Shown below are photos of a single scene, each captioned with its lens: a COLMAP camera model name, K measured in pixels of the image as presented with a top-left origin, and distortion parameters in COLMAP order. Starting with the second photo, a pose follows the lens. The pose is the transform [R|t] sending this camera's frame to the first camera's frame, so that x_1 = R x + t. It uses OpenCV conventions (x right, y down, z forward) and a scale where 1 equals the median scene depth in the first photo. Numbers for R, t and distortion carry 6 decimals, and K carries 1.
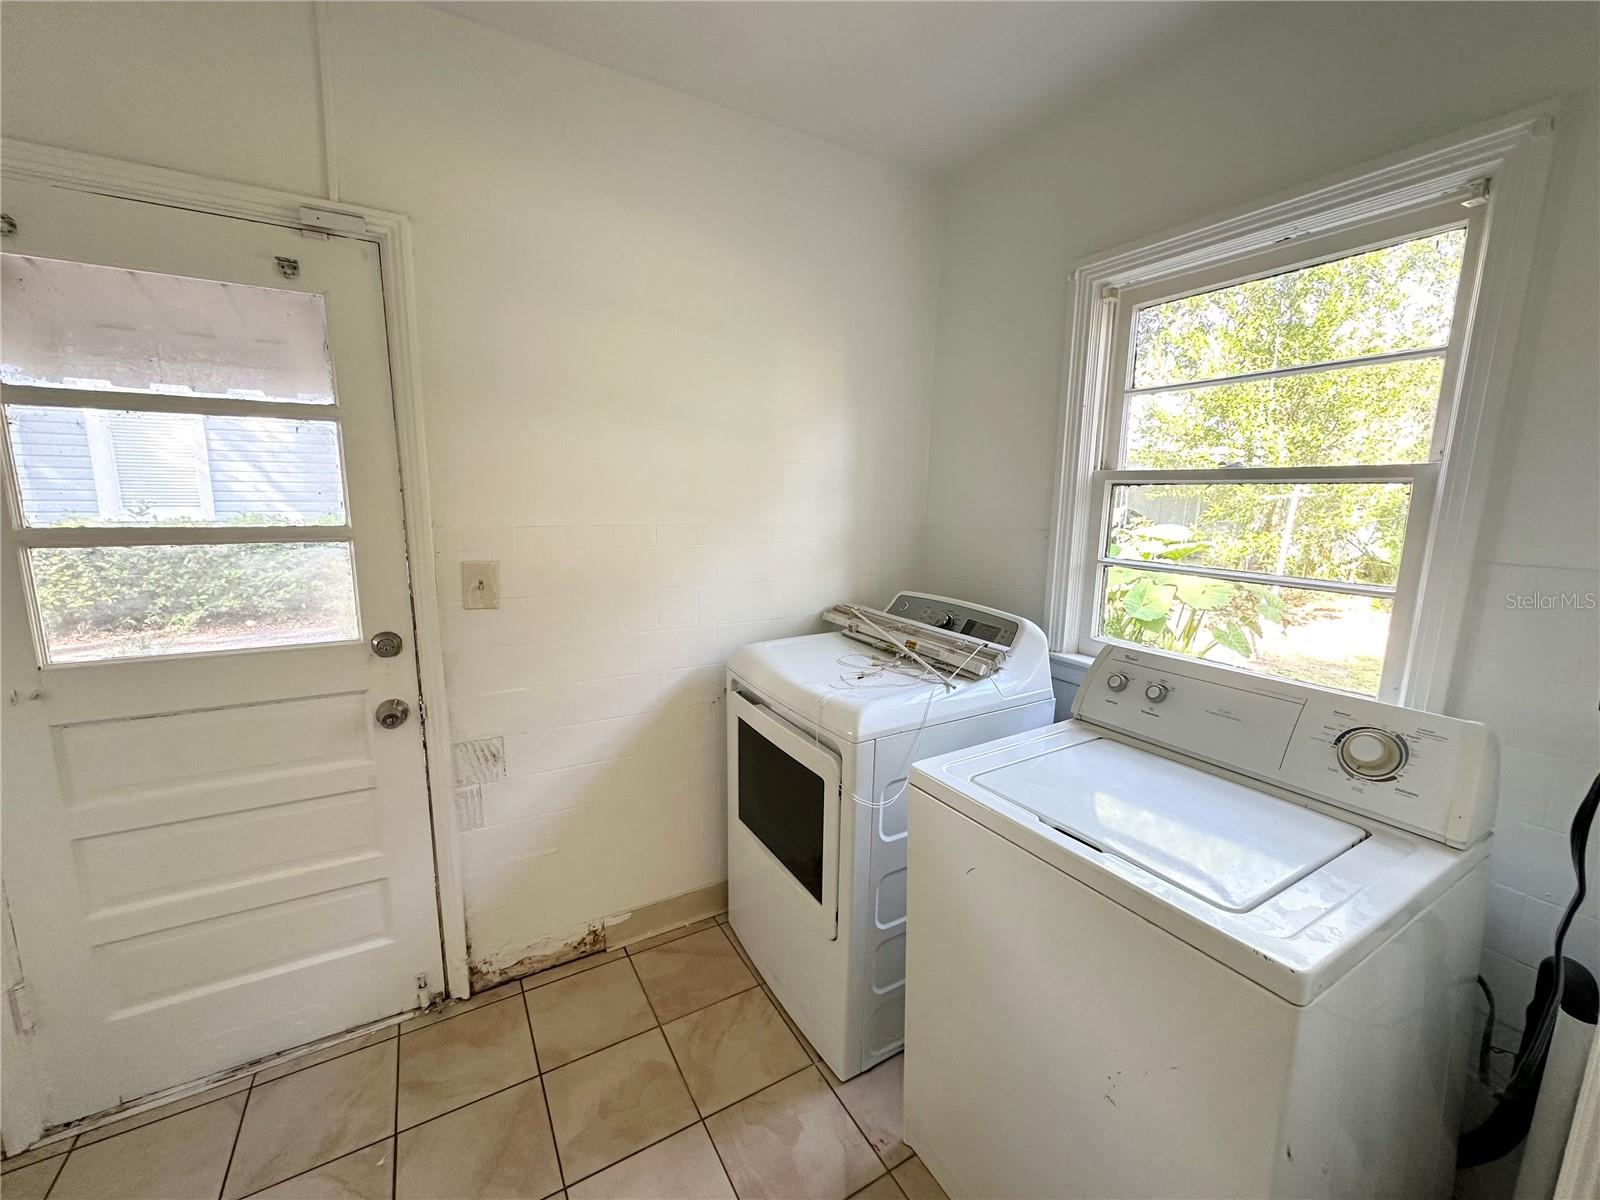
lens RADIAL K [[639.3, 0, 789.3], [0, 639.3, 607.1], [0, 0, 1]] dist [-0.004432, 0.000194]
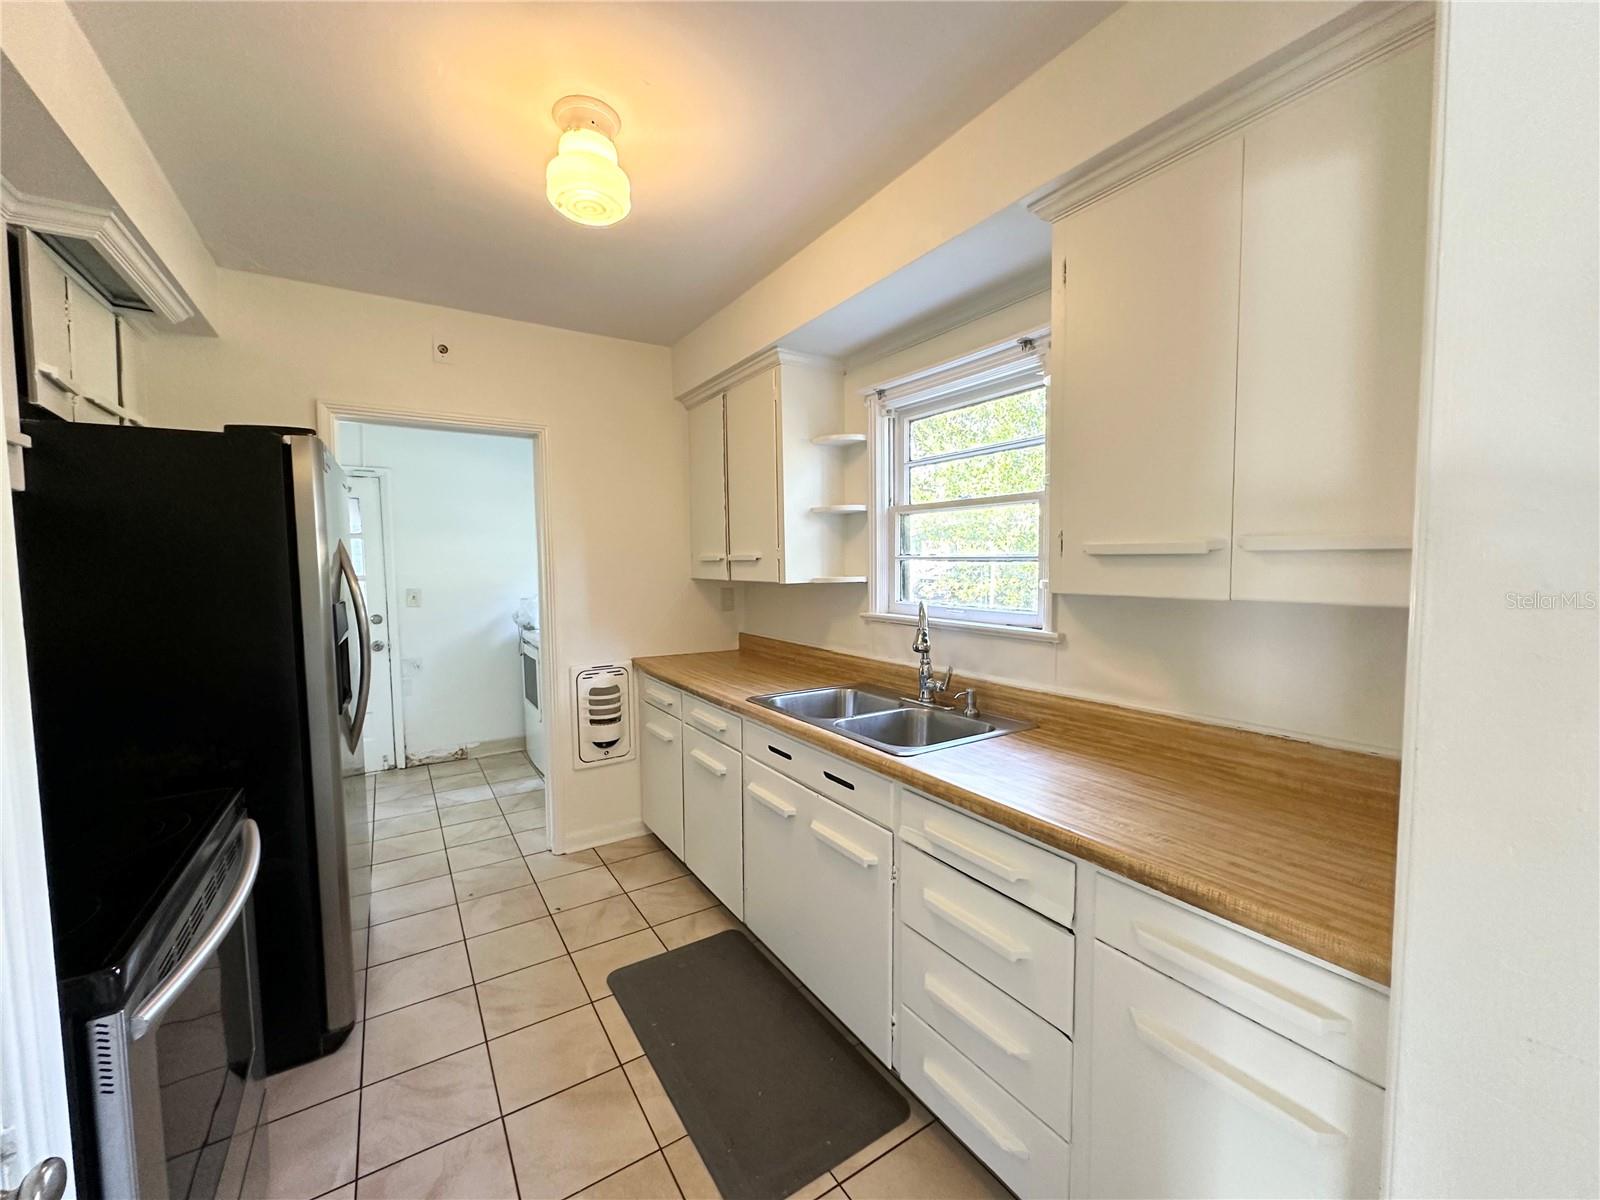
lens RADIAL K [[639.3, 0, 811.6], [0, 639.3, 595.8], [0, 0, 1]] dist [-0.004432, 0.000194]
pose [[0.998007, -0.032463, 0.054105, 0.917266], [0.037801, 0.994193, -0.100757, 0.246503], [-0.050520, 0.102602, 0.993439, -1.535480]]
